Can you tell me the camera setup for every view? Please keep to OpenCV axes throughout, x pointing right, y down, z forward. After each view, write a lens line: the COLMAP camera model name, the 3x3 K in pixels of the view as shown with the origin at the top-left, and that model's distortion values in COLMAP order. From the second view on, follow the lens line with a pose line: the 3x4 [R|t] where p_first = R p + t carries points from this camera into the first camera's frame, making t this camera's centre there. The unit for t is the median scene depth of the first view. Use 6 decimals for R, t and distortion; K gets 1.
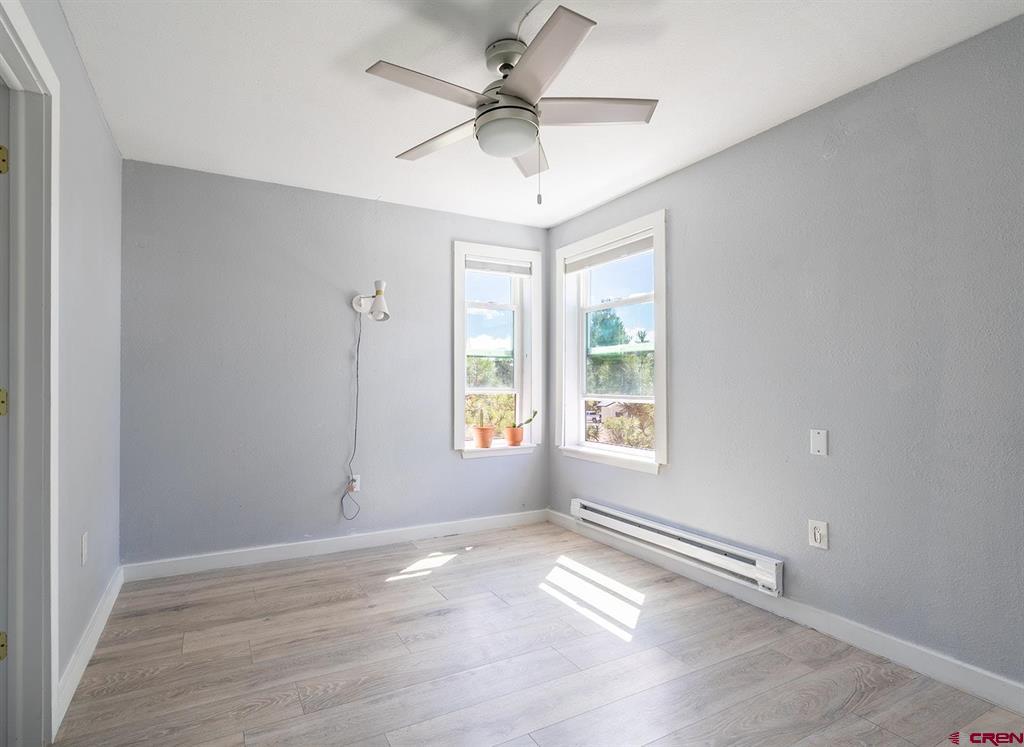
lens RADIAL K [[508.7, 0, 503.5], [0, 508.7, 388.2], [0, 0, 1]] dist [-0.001660, 0.000311]
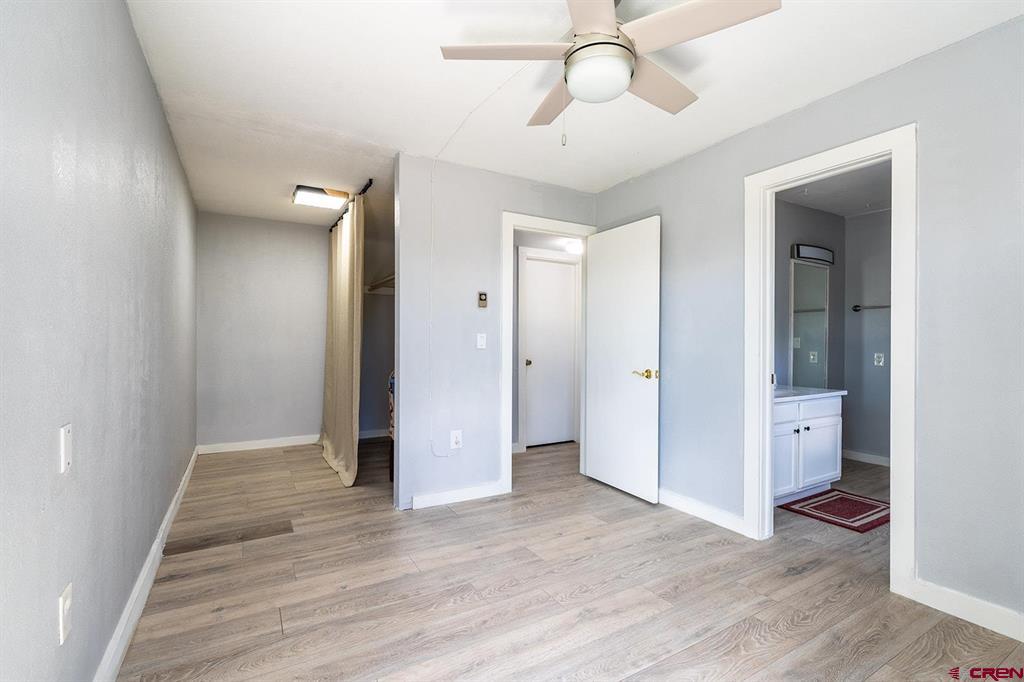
lens RADIAL K [[456.0, 0, 514.2], [0, 456.0, 340.0], [0, 0, 1]] dist [-0.002863, -0.000422]
pose [[-0.999806, -0.007120, -0.018342, 0.130921], [-0.007154, 0.999973, 0.001777, -0.013926], [0.018329, 0.001908, -0.999830, 1.343992]]
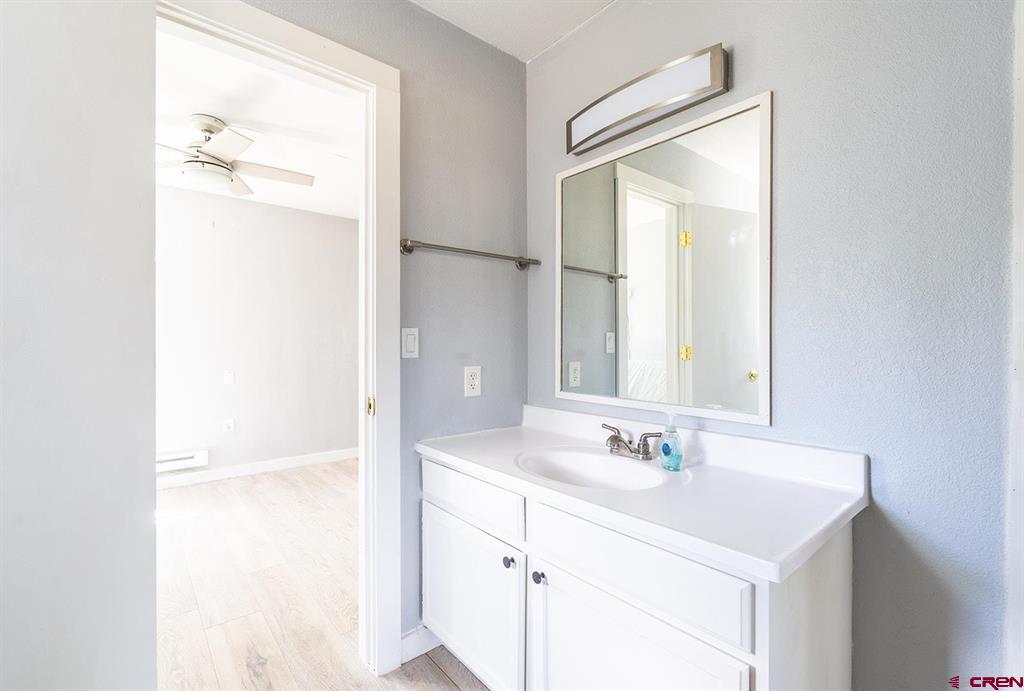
lens RADIAL K [[456.0, 0, 506.4], [0, 456.0, 348.6], [0, 0, 1]] dist [-0.002863, -0.000422]
pose [[-0.193758, -0.008615, 0.981012, -1.074509], [-0.000421, 0.999962, 0.008699, -0.010483], [-0.981049, 0.001273, -0.193754, 0.289632]]
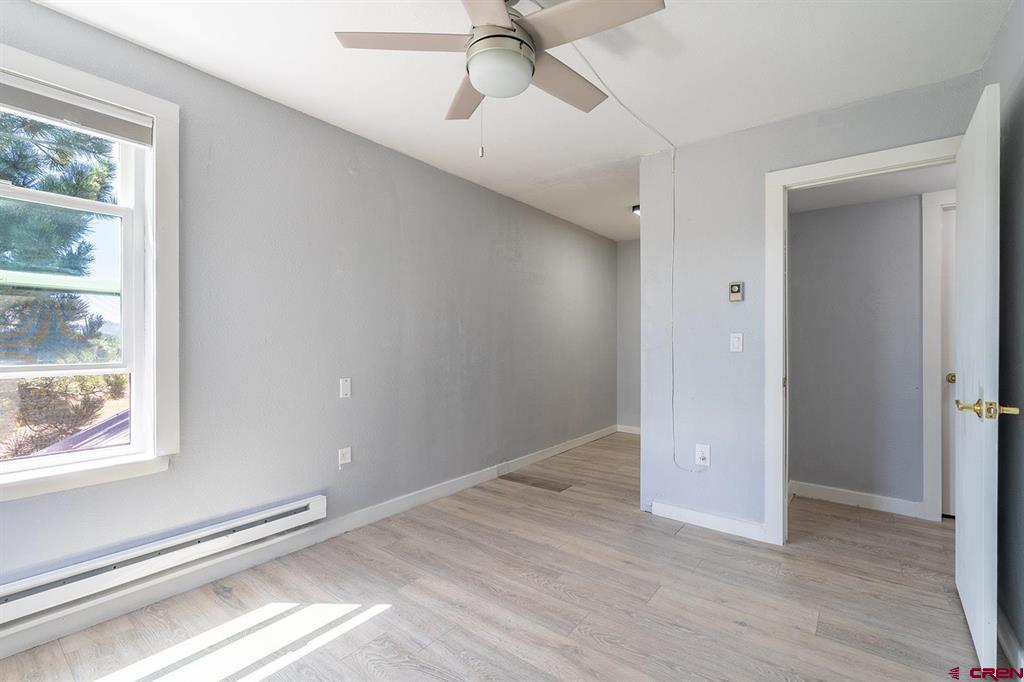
lens RADIAL K [[456.0, 0, 504.5], [0, 456.0, 338.6], [0, 0, 1]] dist [-0.002863, -0.000422]
pose [[-0.384705, 0.004254, 0.923030, -0.553476], [0.001955, 0.999991, -0.003794, -0.013725], [-0.923037, 0.000344, -0.384710, 0.955562]]
